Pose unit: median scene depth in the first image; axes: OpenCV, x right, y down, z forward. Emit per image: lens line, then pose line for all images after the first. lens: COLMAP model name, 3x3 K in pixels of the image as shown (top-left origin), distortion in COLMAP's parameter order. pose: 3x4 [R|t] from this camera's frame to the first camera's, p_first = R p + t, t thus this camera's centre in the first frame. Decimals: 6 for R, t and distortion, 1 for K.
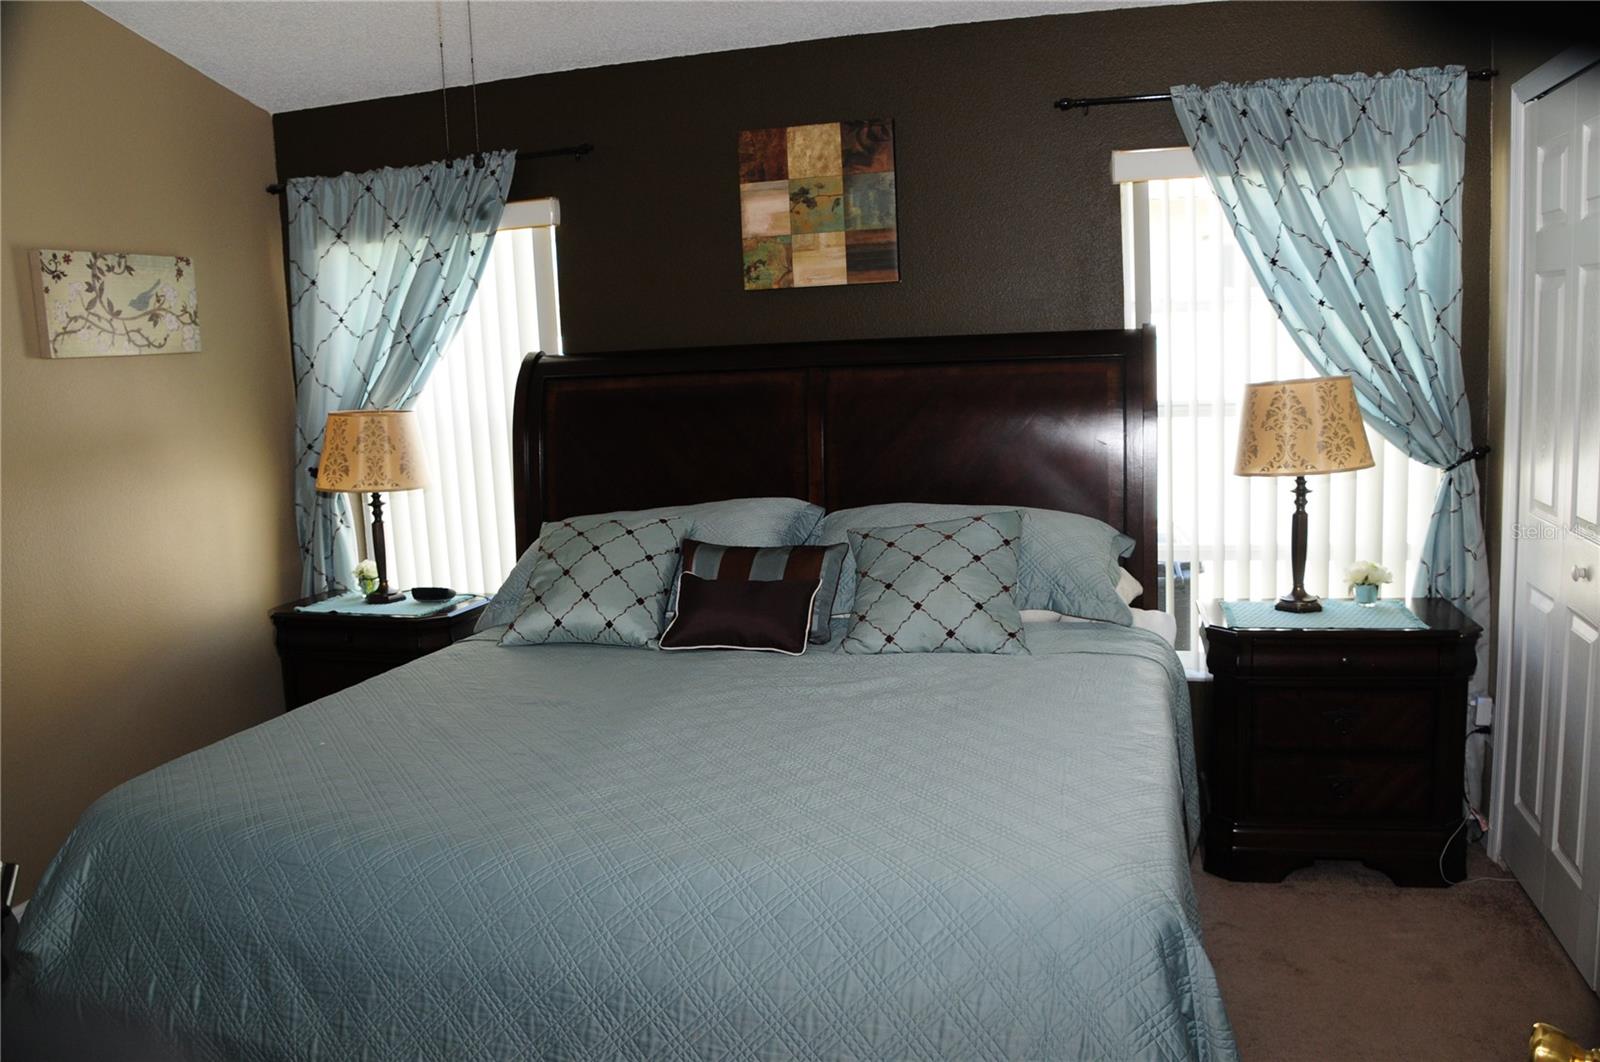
lens RADIAL K [[1240.8, 0, 790.3], [0, 1240.8, 533.8], [0, 0, 1]] dist [-0.145322, 0.089406]
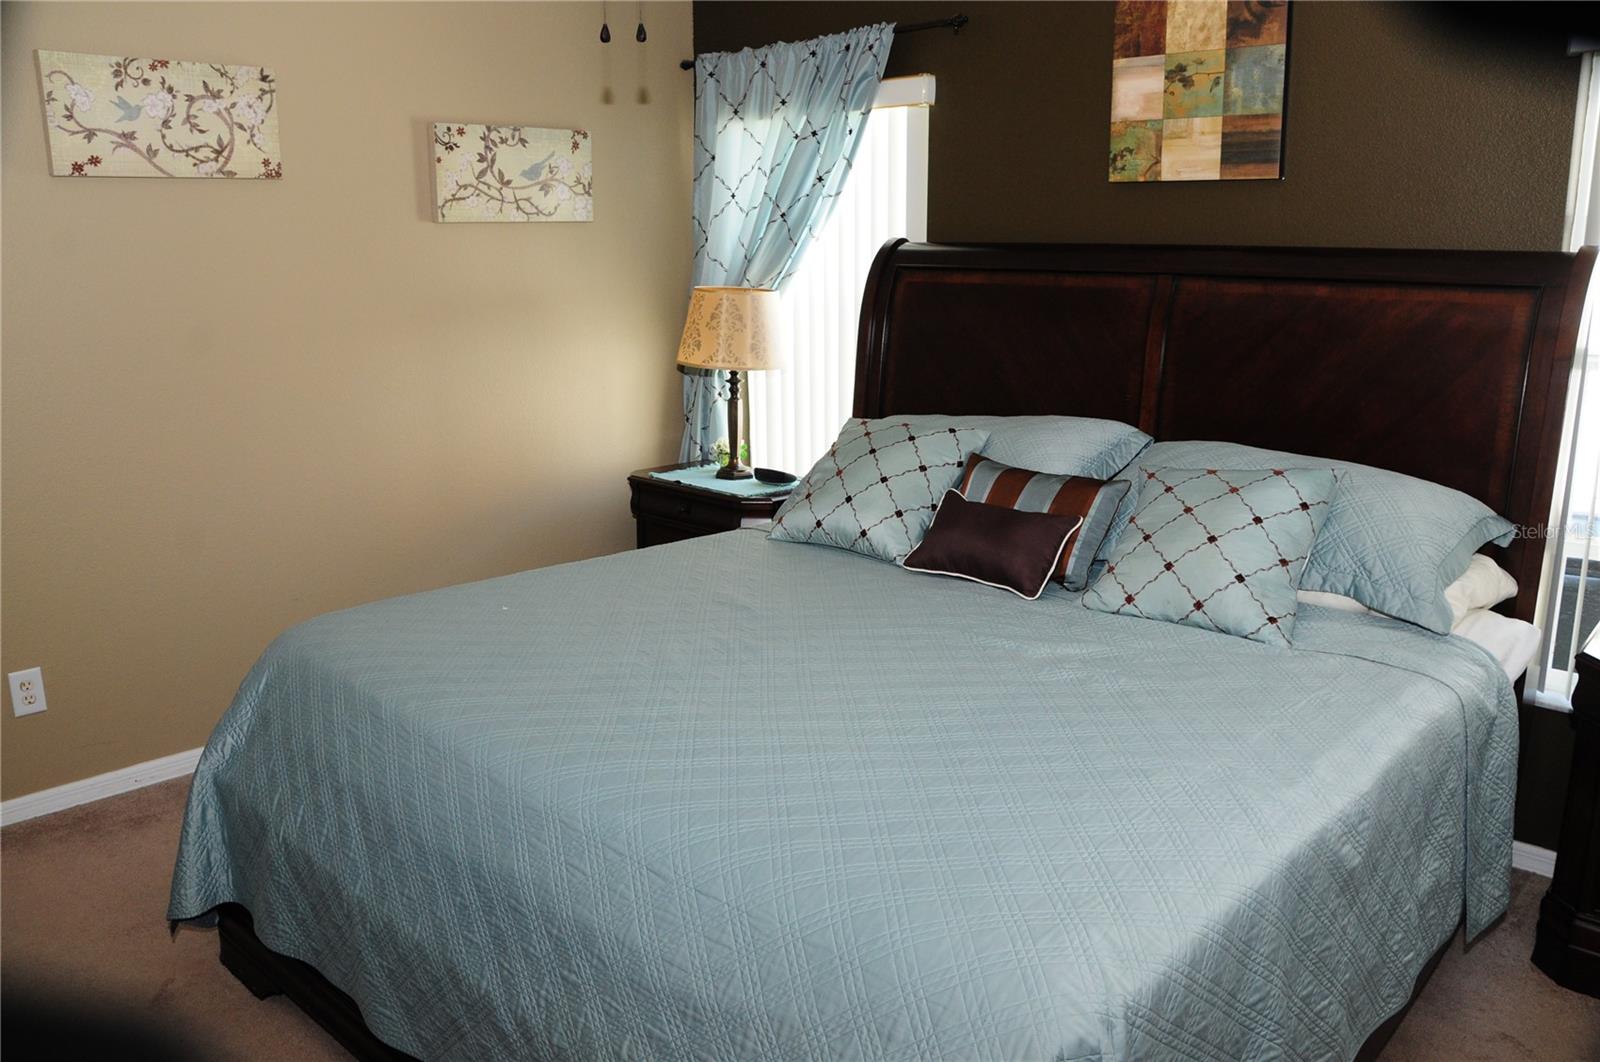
lens RADIAL K [[1240.8, 0, 800.2], [0, 1240.8, 527.3], [0, 0, 1]] dist [-0.145322, 0.089406]
pose [[0.887141, 0.145985, -0.437801, 0.189731], [-0.107656, 0.987941, 0.111279, -0.026563], [0.448767, -0.051588, 0.892159, 0.112380]]
